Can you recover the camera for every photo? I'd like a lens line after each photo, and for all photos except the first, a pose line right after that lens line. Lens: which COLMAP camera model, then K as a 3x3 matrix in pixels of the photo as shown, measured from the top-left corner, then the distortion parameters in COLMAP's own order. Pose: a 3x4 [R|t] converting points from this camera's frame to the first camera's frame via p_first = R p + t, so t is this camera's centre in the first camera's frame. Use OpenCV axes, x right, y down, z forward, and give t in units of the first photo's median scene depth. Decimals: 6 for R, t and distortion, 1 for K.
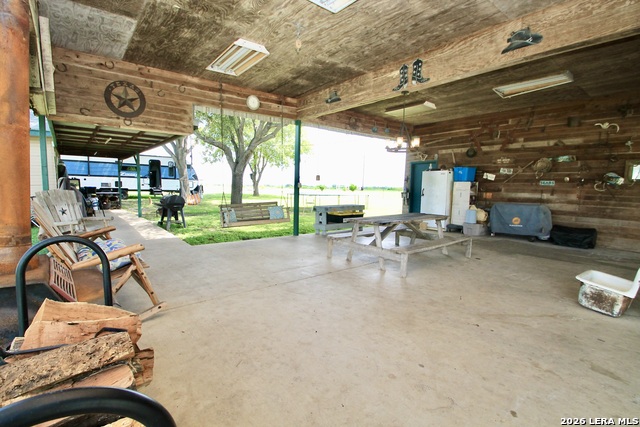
lens RADIAL K [[301.4, 0, 327.6], [0, 301.4, 220.5], [0, 0, 1]] dist [-0.001929, -0.006247]
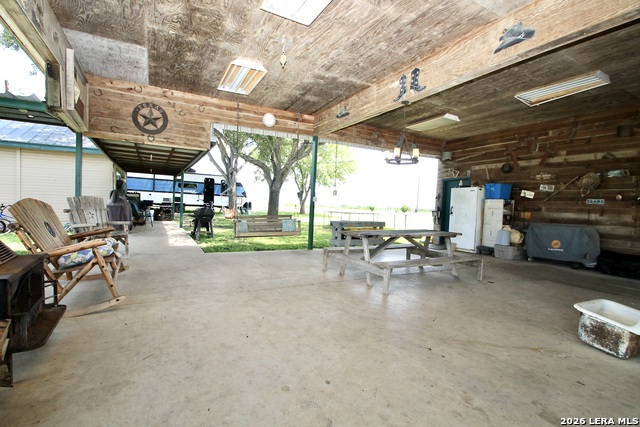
lens RADIAL K [[301.4, 0, 327.1], [0, 301.4, 220.3], [0, 0, 1]] dist [-0.001929, -0.006247]
pose [[0.983225, 0.028716, -0.180124, 0.198261], [-0.041138, 0.996997, -0.065608, 0.025357], [0.177699, 0.071917, 0.981454, 0.035663]]
